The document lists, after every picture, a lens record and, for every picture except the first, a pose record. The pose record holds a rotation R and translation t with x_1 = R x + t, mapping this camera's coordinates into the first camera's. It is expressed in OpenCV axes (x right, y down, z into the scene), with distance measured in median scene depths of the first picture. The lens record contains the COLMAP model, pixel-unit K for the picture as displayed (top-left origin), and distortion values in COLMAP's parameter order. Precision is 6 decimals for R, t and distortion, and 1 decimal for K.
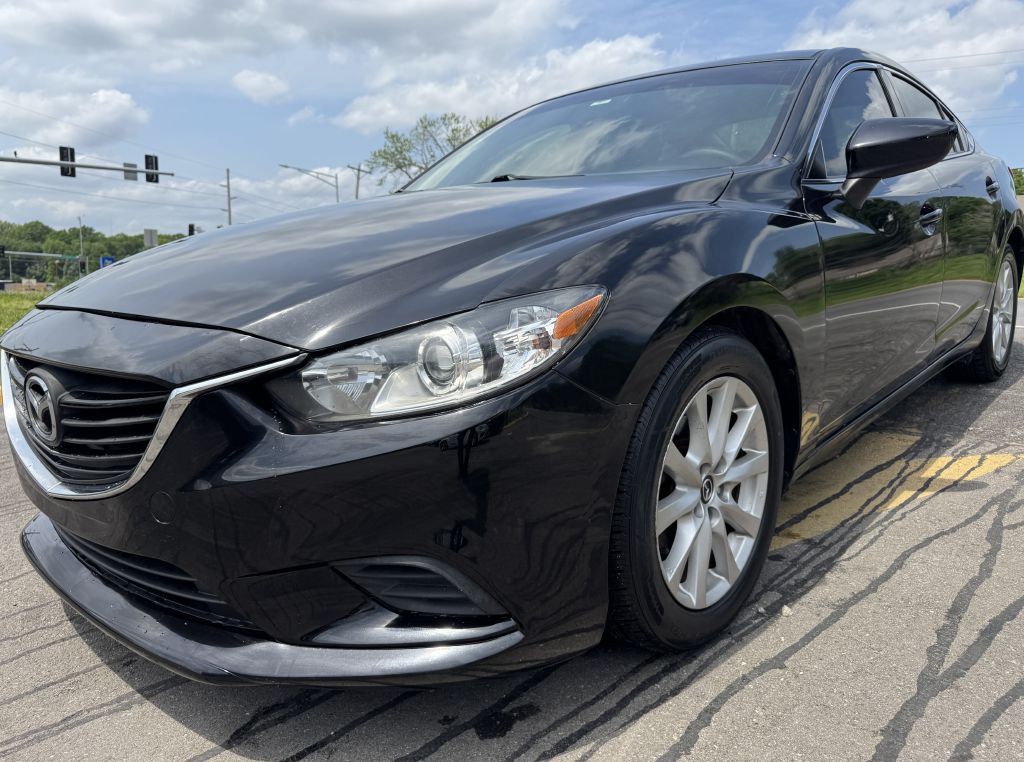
lens RADIAL K [[761.8, 0, 501.6], [0, 761.8, 360.1], [0, 0, 1]] dist [0.001477, -0.003728]
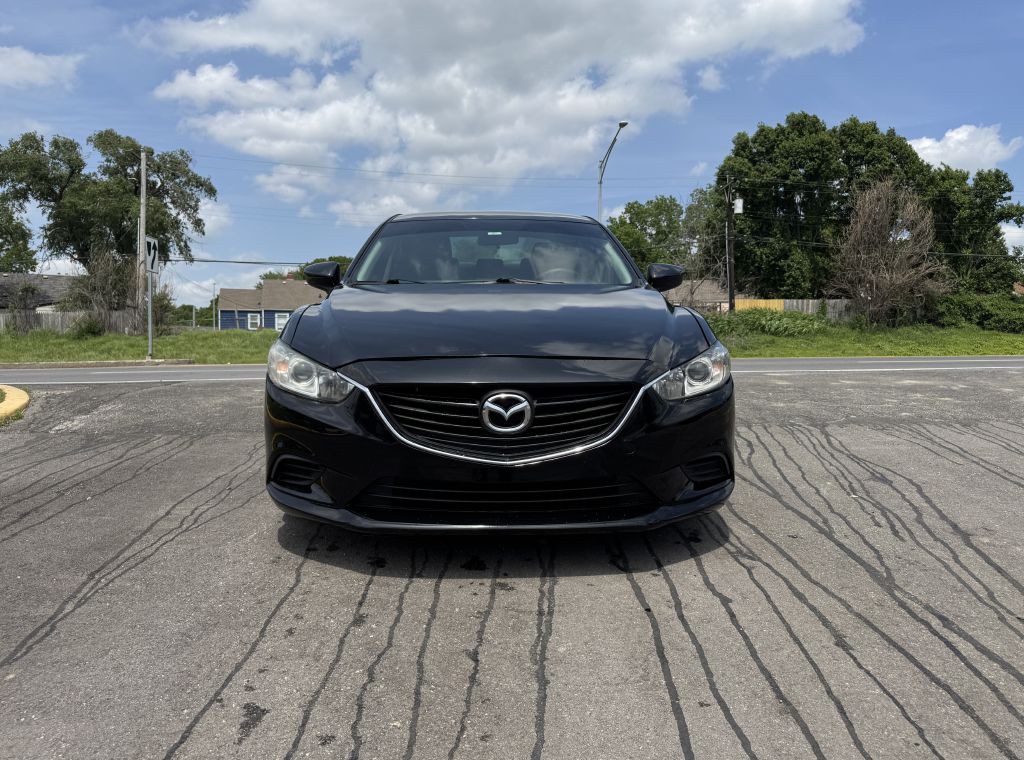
lens RADIAL K [[749.7, 0, 504.6], [0, 749.7, 383.6], [0, 0, 1]] dist [0.007886, -0.007996]
pose [[0.713171, -0.041254, 0.699775, -1.525283], [0.085434, 0.995940, -0.028355, 0.038528], [-0.695764, 0.080007, 0.713800, -0.157686]]
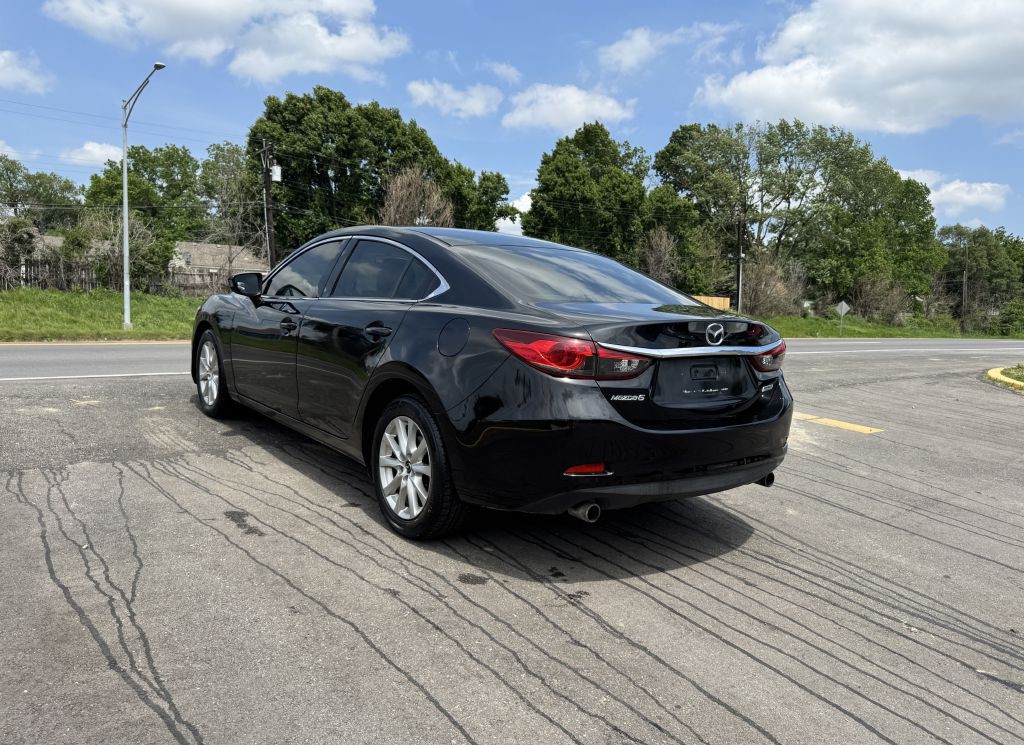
lens RADIAL K [[775.9, 0, 525.6], [0, 775.9, 389.9], [0, 0, 1]] dist [0.069171, -0.102981]
pose [[0.151625, -0.090214, 0.984313, -2.301587], [0.092938, 0.992716, 0.076668, -0.222956], [-0.984059, 0.079855, 0.158904, 0.569030]]
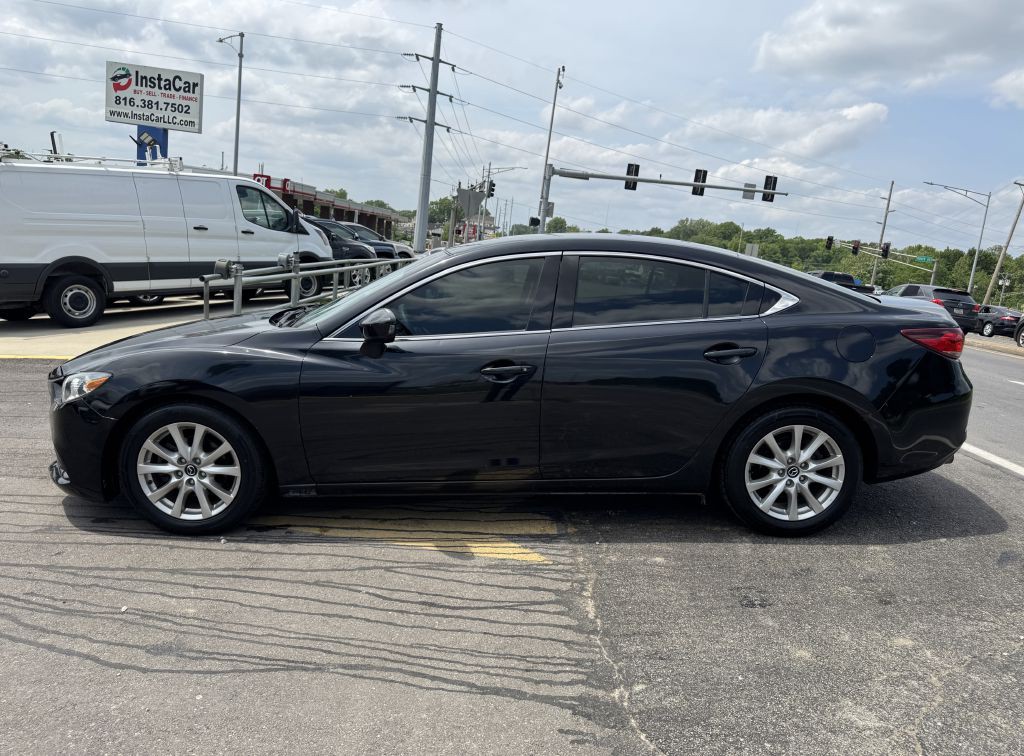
lens RADIAL K [[751.3, 0, 503.4], [0, 751.3, 366.5], [0, 0, 1]] dist [0.018266, -0.025082]
pose [[0.682416, 0.177552, -0.709072, 2.330219], [-0.177481, 0.981270, 0.074902, -0.449480], [0.709090, 0.074732, 0.701146, 0.050374]]
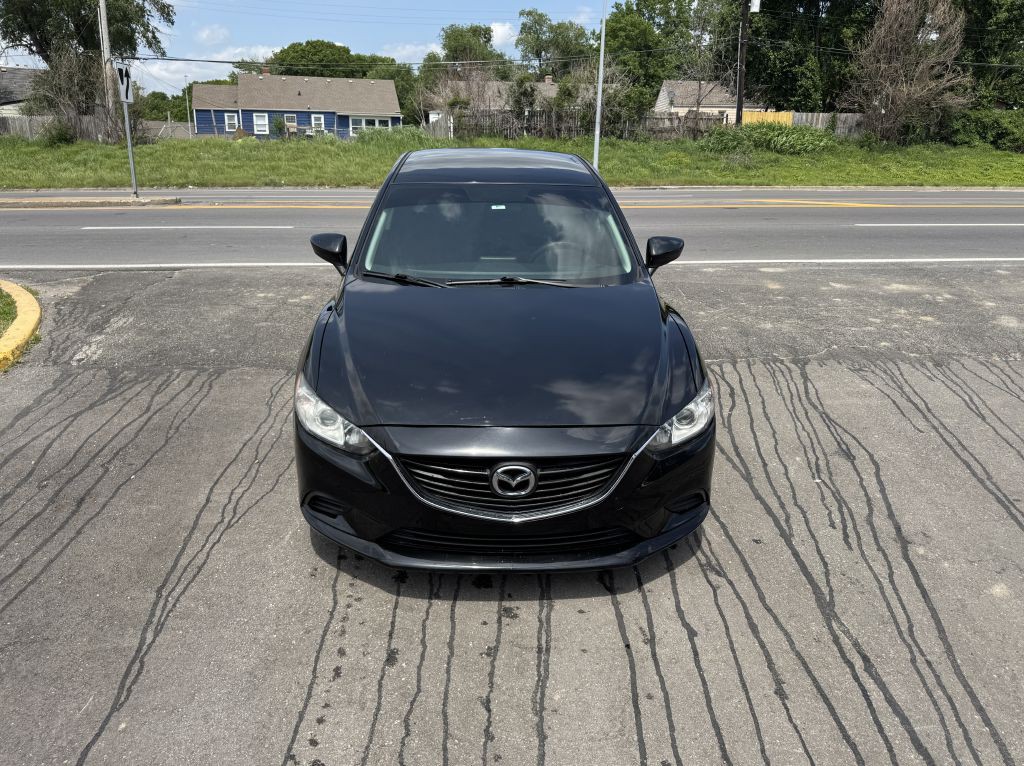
lens RADIAL K [[752.2, 0, 502.2], [0, 752.2, 382.2], [0, 0, 1]] dist [0.007724, -0.007593]
pose [[0.708491, -0.212090, 0.673097, -1.598707], [0.073654, 0.970786, 0.228363, -0.533479], [-0.701866, -0.112217, 0.703414, -0.246123]]
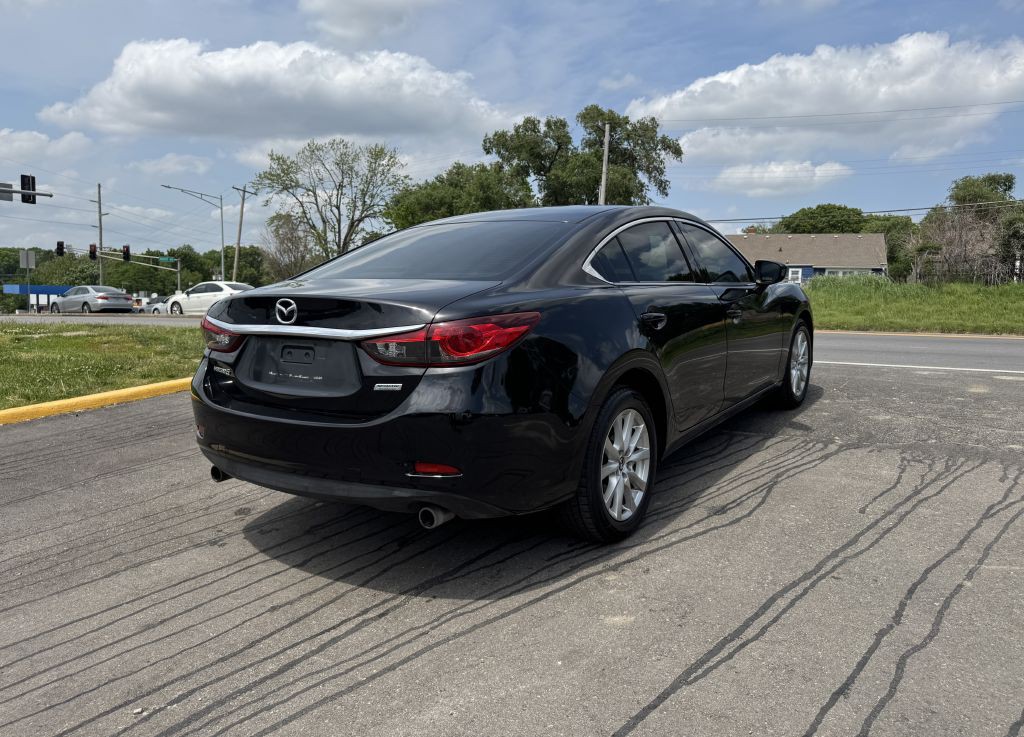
lens RADIAL K [[753.3, 0, 512.0], [0, 753.3, 368.5], [0, 0, 1]] dist [0.040014, -0.053868]
pose [[0.987328, -0.005478, 0.158598, -0.053092], [0.008136, 0.999837, -0.016113, -0.009229], [-0.158483, 0.017199, 0.987212, -1.325976]]
